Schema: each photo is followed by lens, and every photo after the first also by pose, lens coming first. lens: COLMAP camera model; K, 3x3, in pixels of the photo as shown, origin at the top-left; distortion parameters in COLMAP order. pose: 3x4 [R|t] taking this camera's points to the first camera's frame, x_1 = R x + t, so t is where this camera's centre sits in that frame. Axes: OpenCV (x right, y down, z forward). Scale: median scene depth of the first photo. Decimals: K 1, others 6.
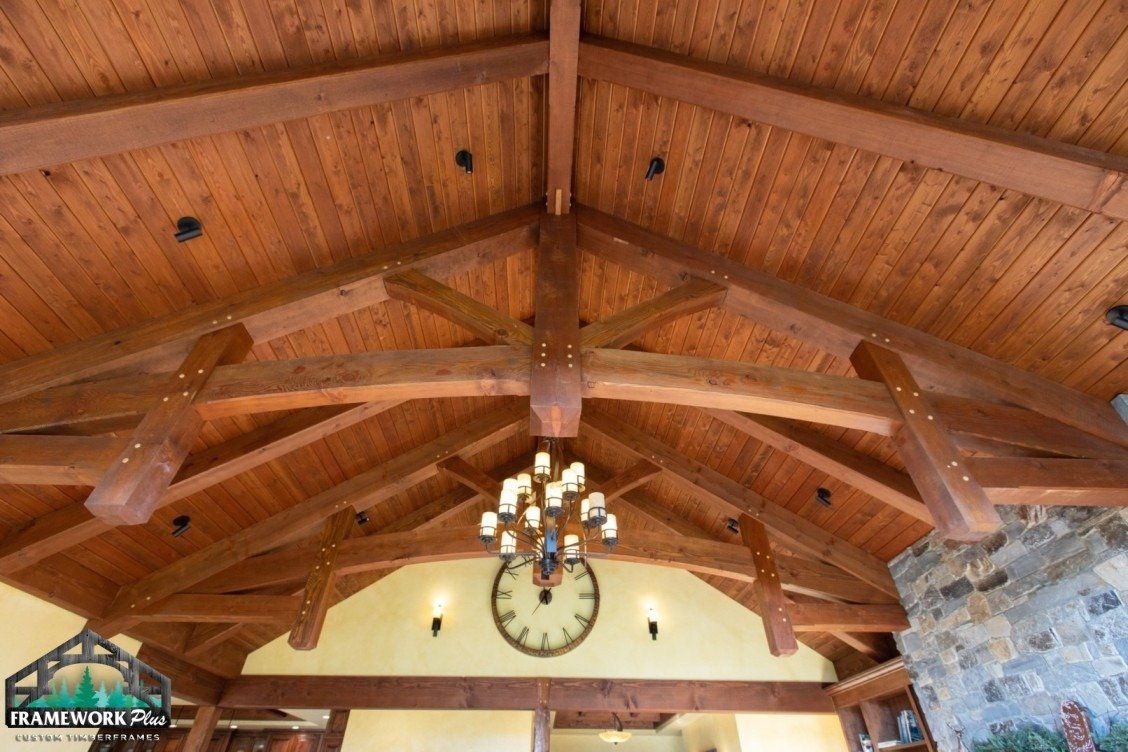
lens RADIAL K [[497.9, 0, 559.8], [0, 497.9, 375.2], [0, 0, 1]] dist [0.004382, -0.002336]
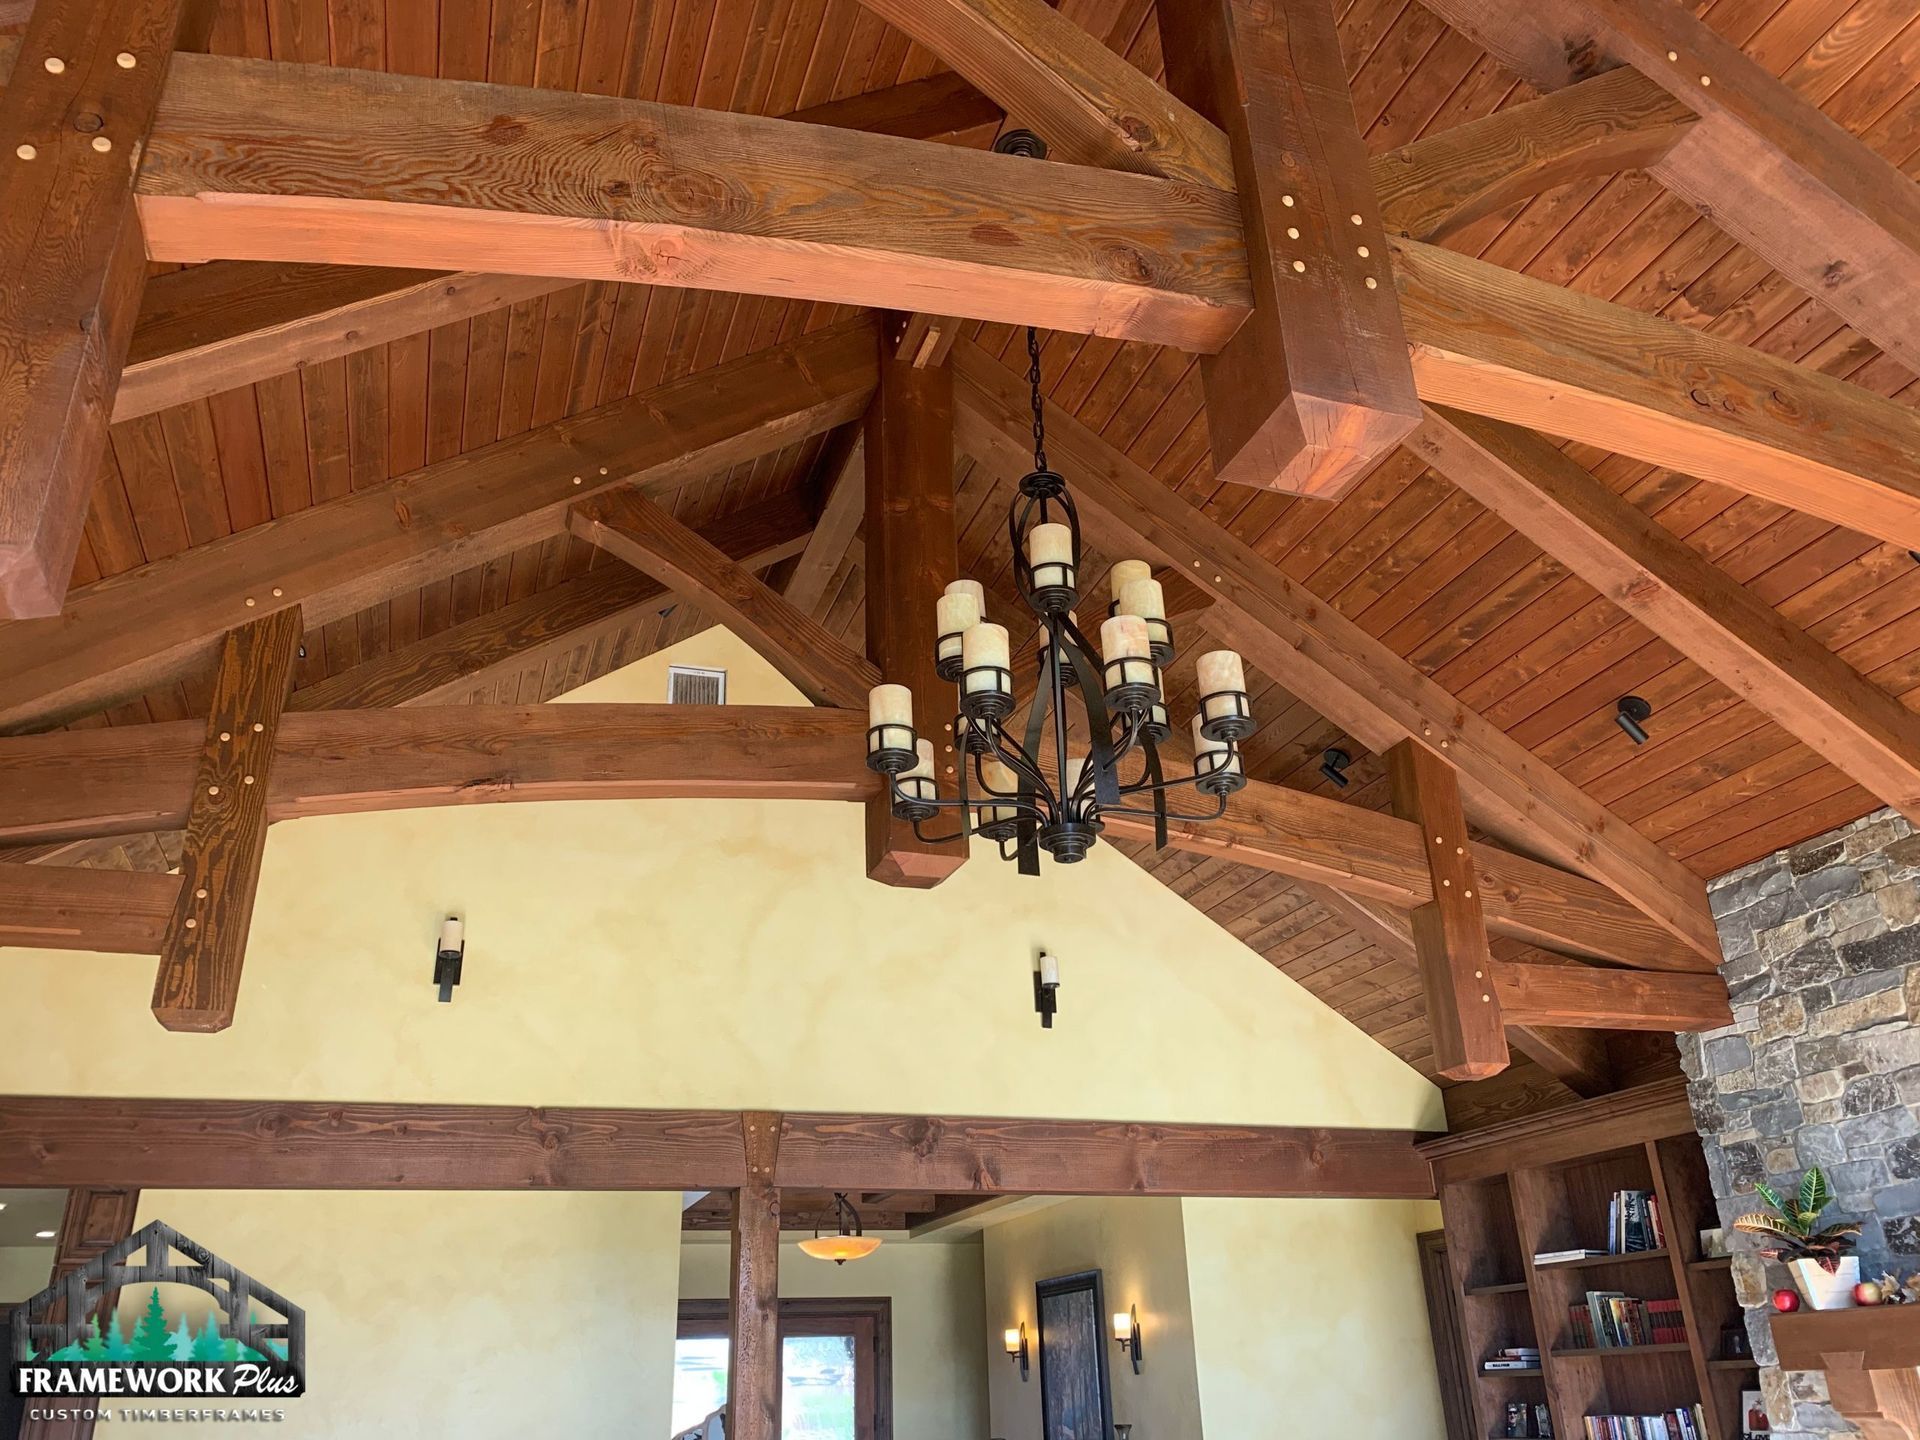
lens RADIAL K [[1473.6, 0, 962.5], [0, 1473.6, 704.6], [0, 0, 1]] dist [0.030545, -0.030550]
pose [[0.955414, 0.090859, 0.280944, -0.316877], [-0.164592, 0.953822, 0.251261, 0.029317], [-0.245141, -0.286300, 0.926250, 0.054859]]
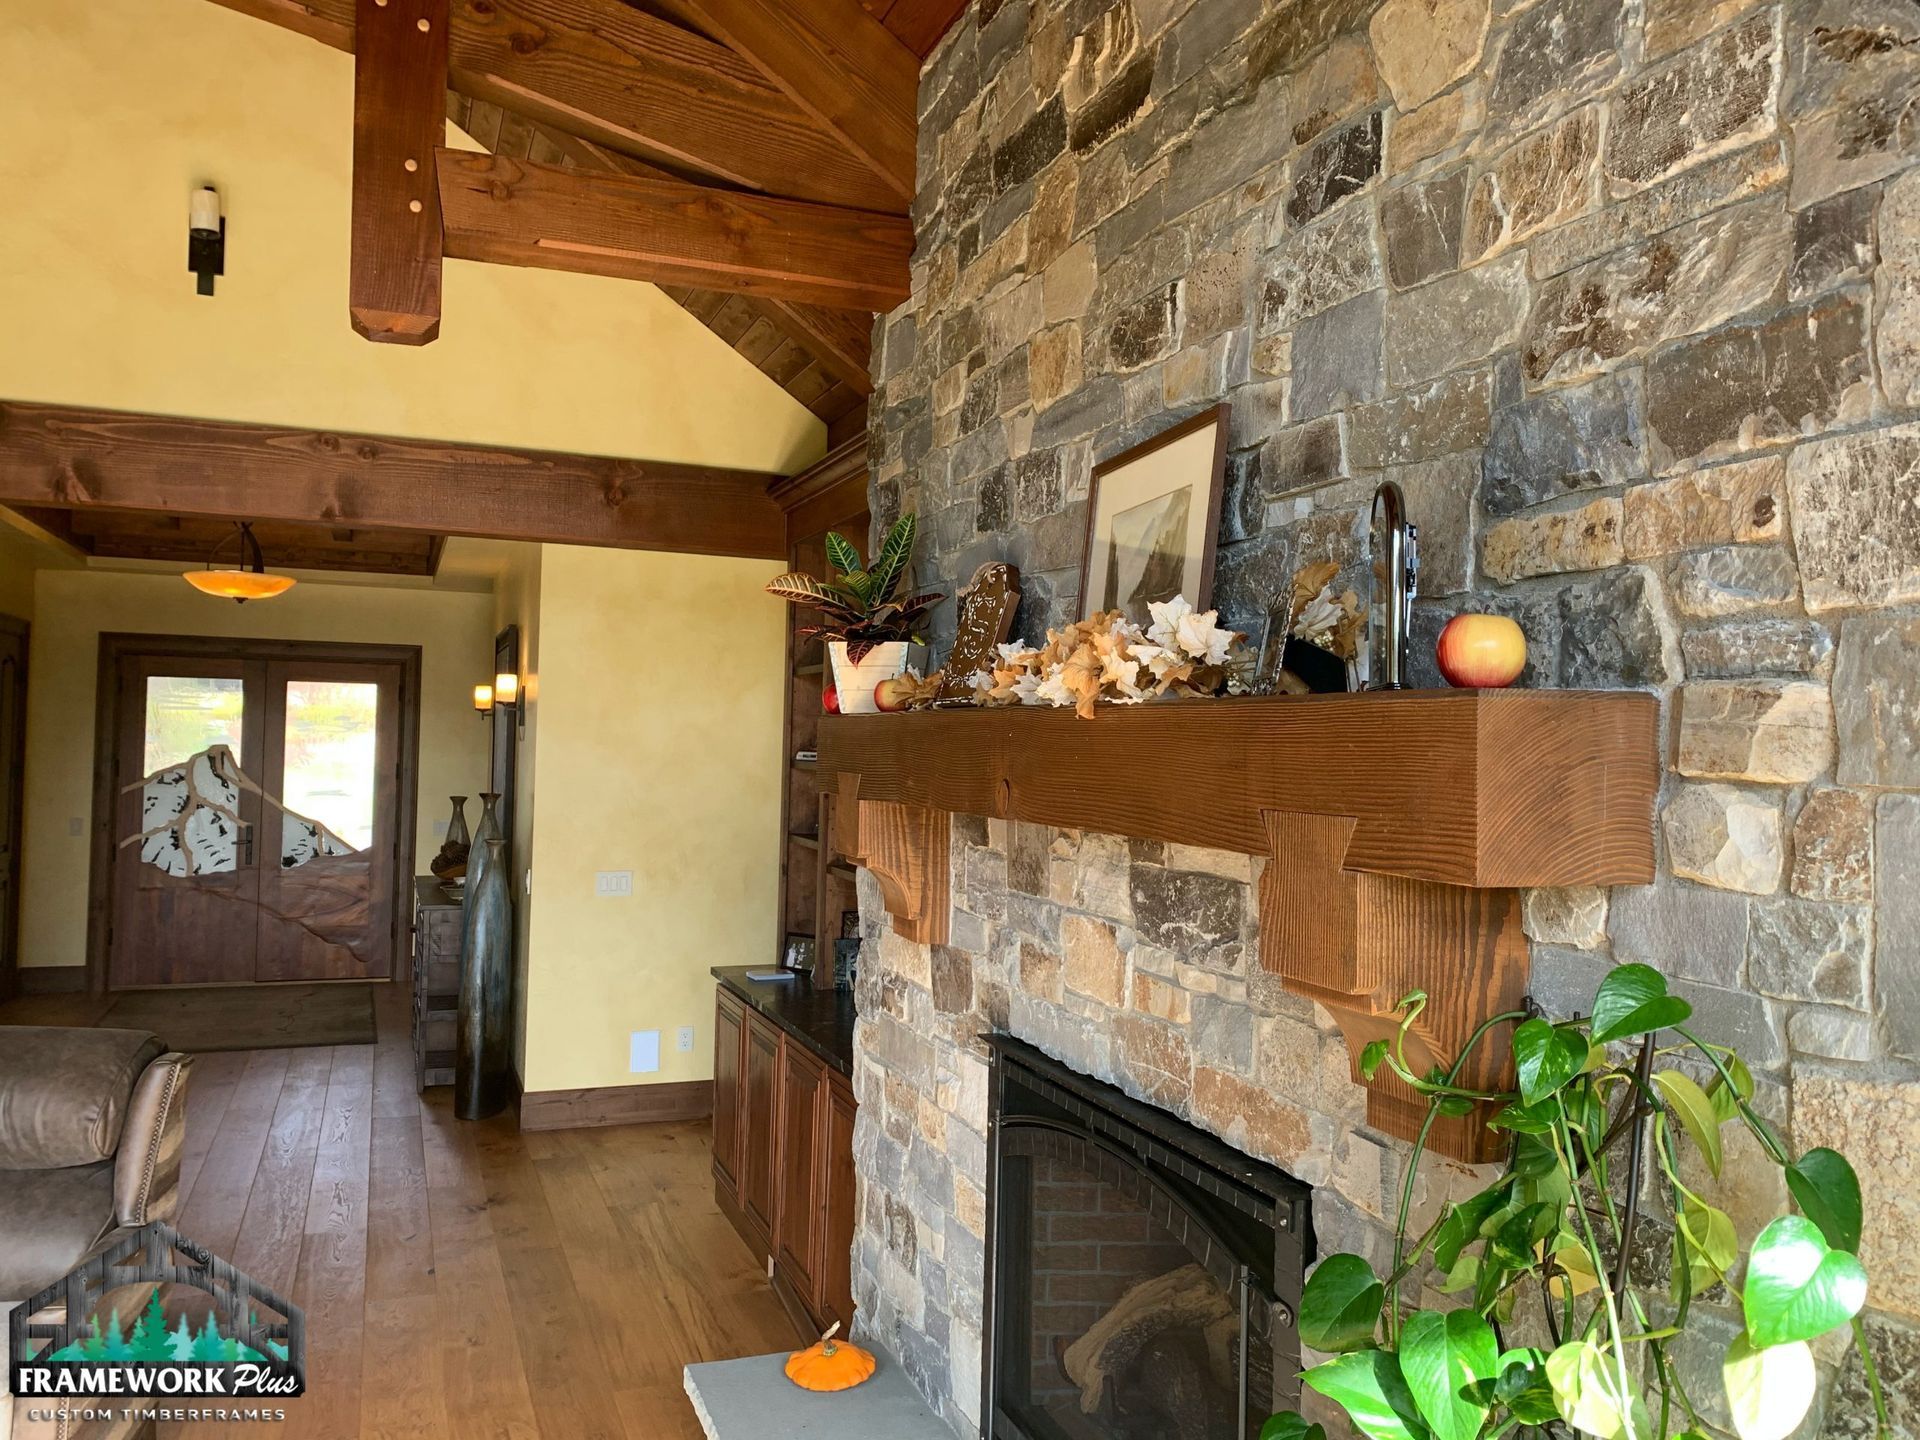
lens RADIAL K [[1473.6, 0, 963.7], [0, 1473.6, 710.6], [0, 0, 1]] dist [0.030545, -0.030550]
pose [[0.942012, 0.024072, 0.334716, 0.465179], [-0.233949, 0.762189, 0.603603, 0.181655], [-0.240587, -0.646907, 0.723622, 0.259094]]
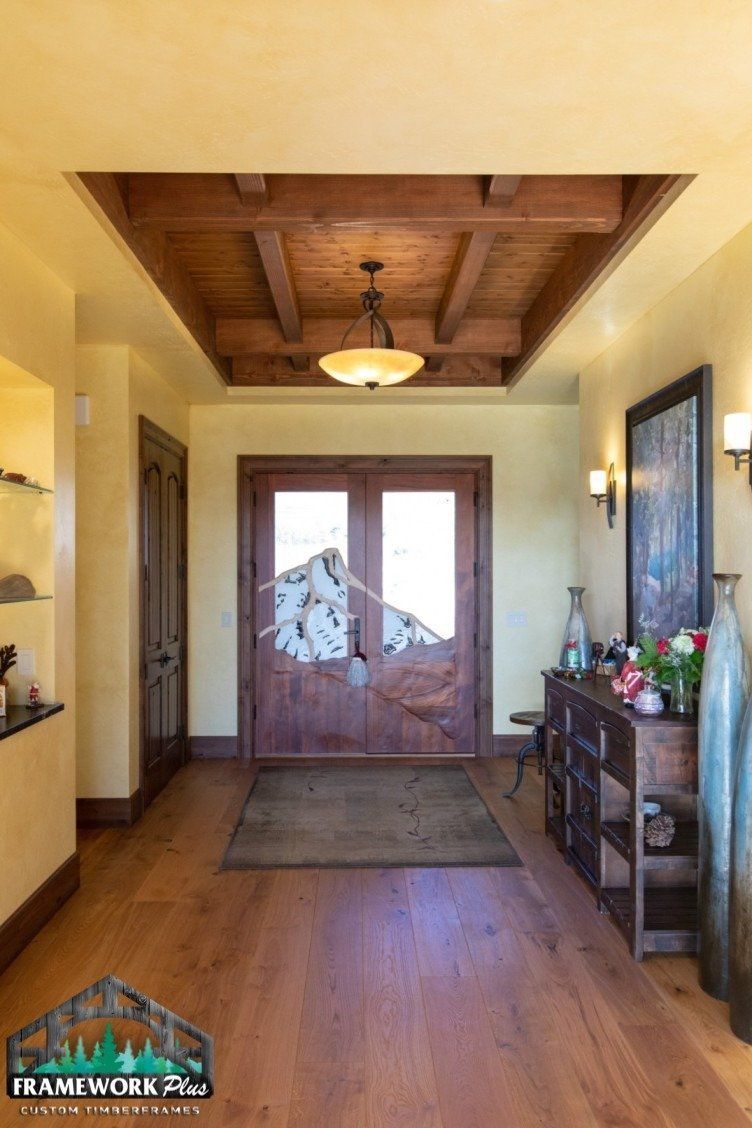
lens RADIAL K [[866.7, 0, 368.7], [0, 866.7, 567.5], [0, 0, 1]] dist [-0.035607, 0.022290]
pose [[0.999849, -0.007173, -0.015814, 0.232679], [0.015816, 0.752068, 0.658896, 0.907887], [0.007167, -0.659047, 0.752068, 1.000904]]
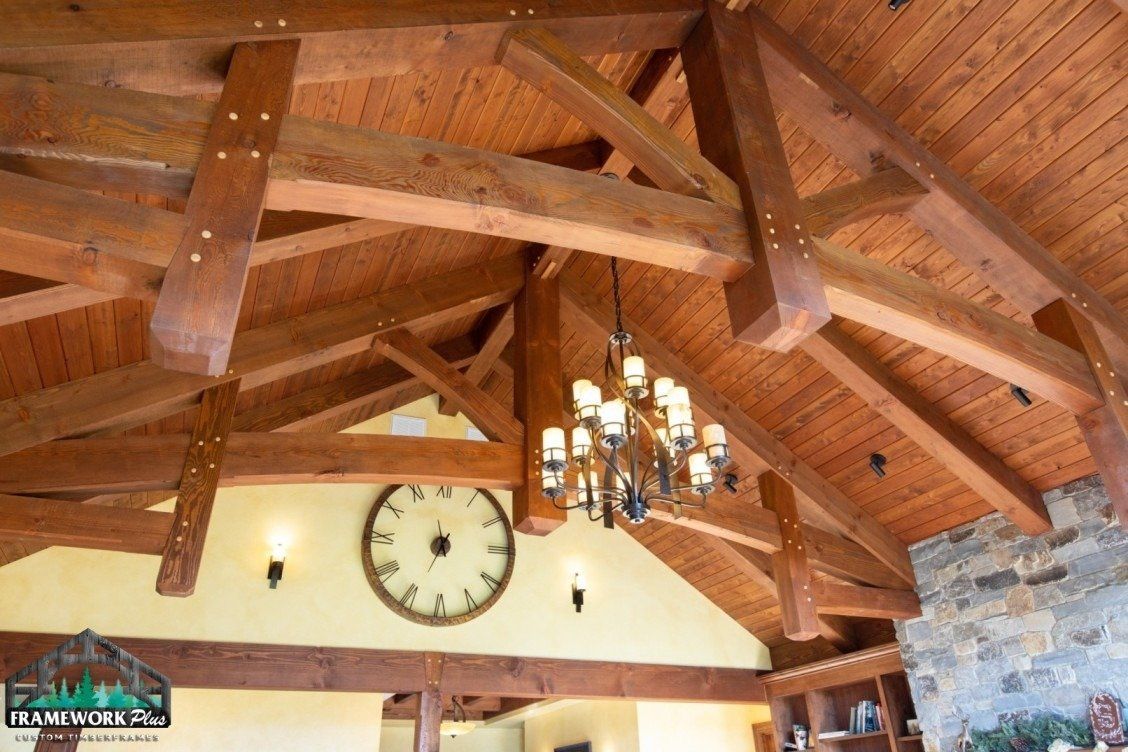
lens RADIAL K [[747.5, 0, 563.0], [0, 747.5, 375.1], [0, 0, 1]] dist [0.010403, -0.007852]
pose [[0.922509, 0.166666, 0.348138, -0.423424], [-0.226809, 0.963888, 0.139559, 0.049390], [-0.312307, -0.207705, 0.926997, 0.049126]]
